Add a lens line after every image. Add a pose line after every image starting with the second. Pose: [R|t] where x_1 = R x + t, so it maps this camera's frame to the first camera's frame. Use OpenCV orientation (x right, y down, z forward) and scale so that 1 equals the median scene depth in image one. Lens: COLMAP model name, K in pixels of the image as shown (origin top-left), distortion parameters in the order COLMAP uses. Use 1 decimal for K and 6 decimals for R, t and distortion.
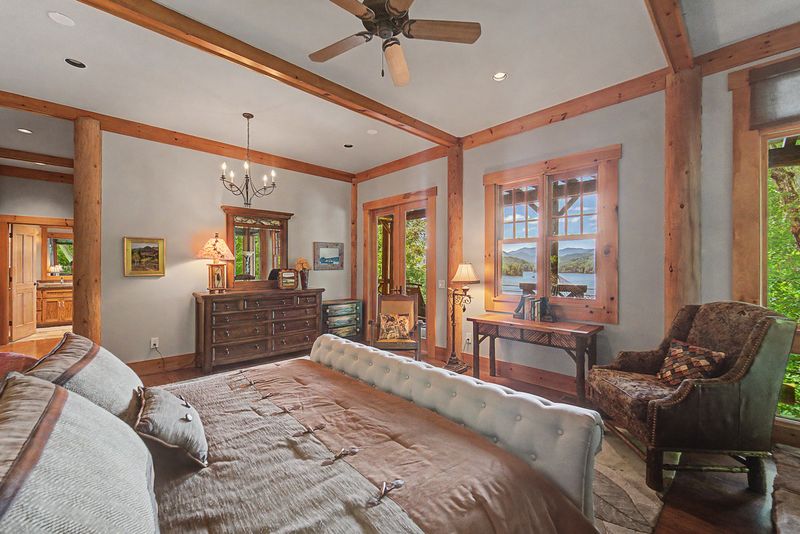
lens RADIAL K [[332.4, 0, 402.7], [0, 332.4, 267.6], [0, 0, 1]] dist [0.002179, -0.001100]
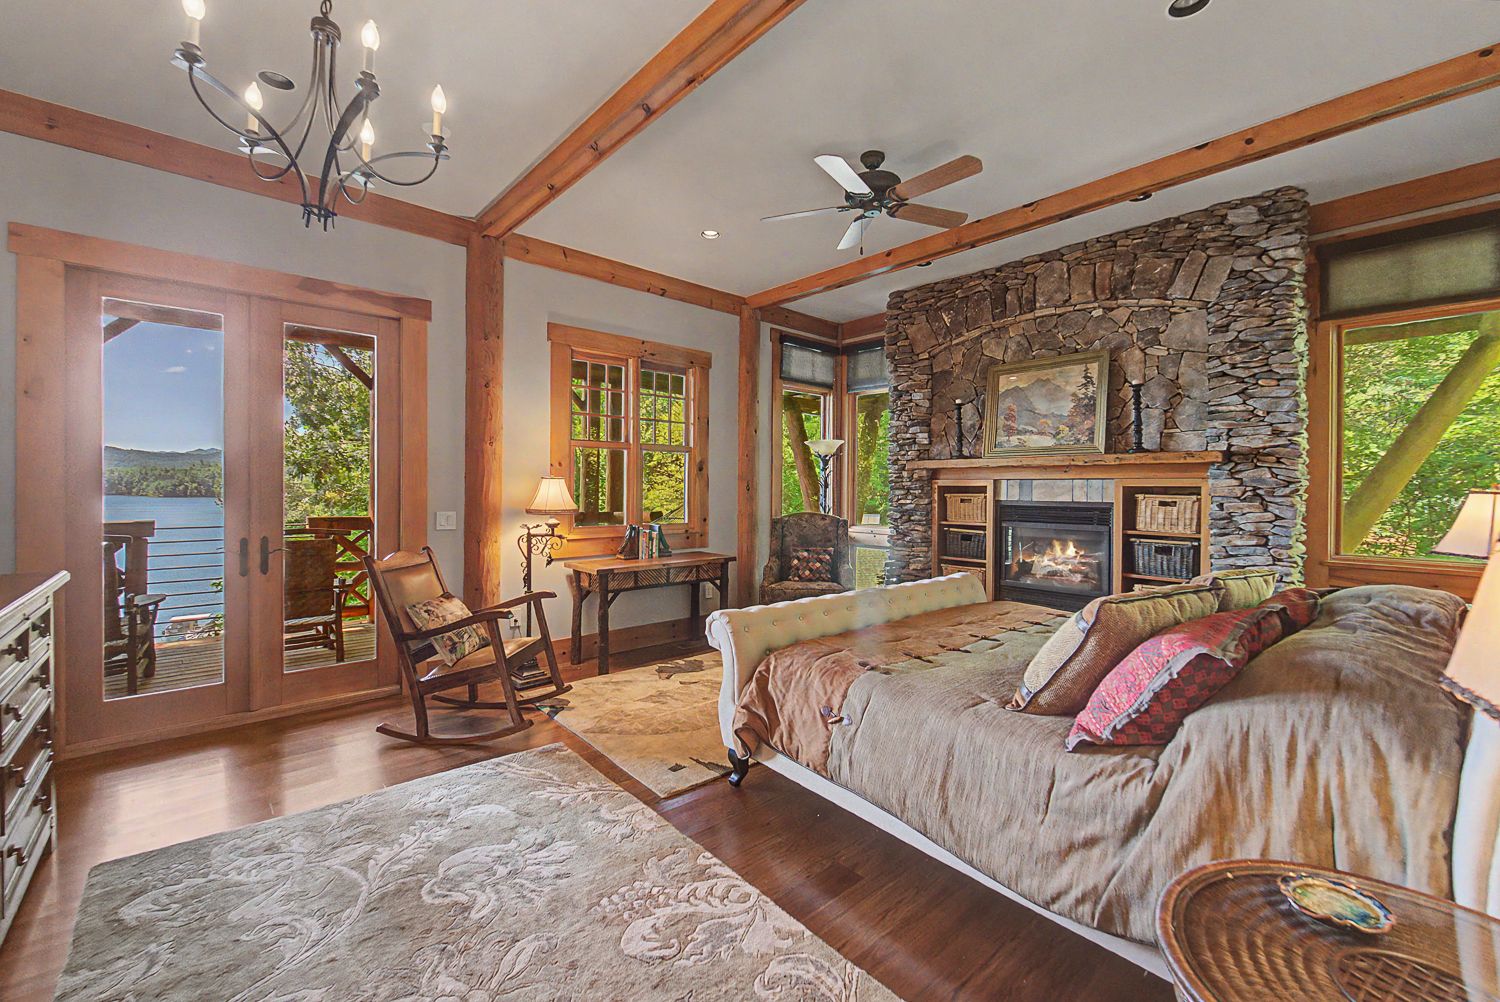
lens RADIAL K [[623.2, 0, 751.5], [0, 623.2, 493.0], [0, 0, 1]] dist [0.002179, -0.001100]
pose [[0.032377, -0.010088, 0.999425, -0.825854], [-0.003030, 0.999943, 0.010192, 0.001697], [-0.999471, -0.003359, 0.032345, 0.628486]]
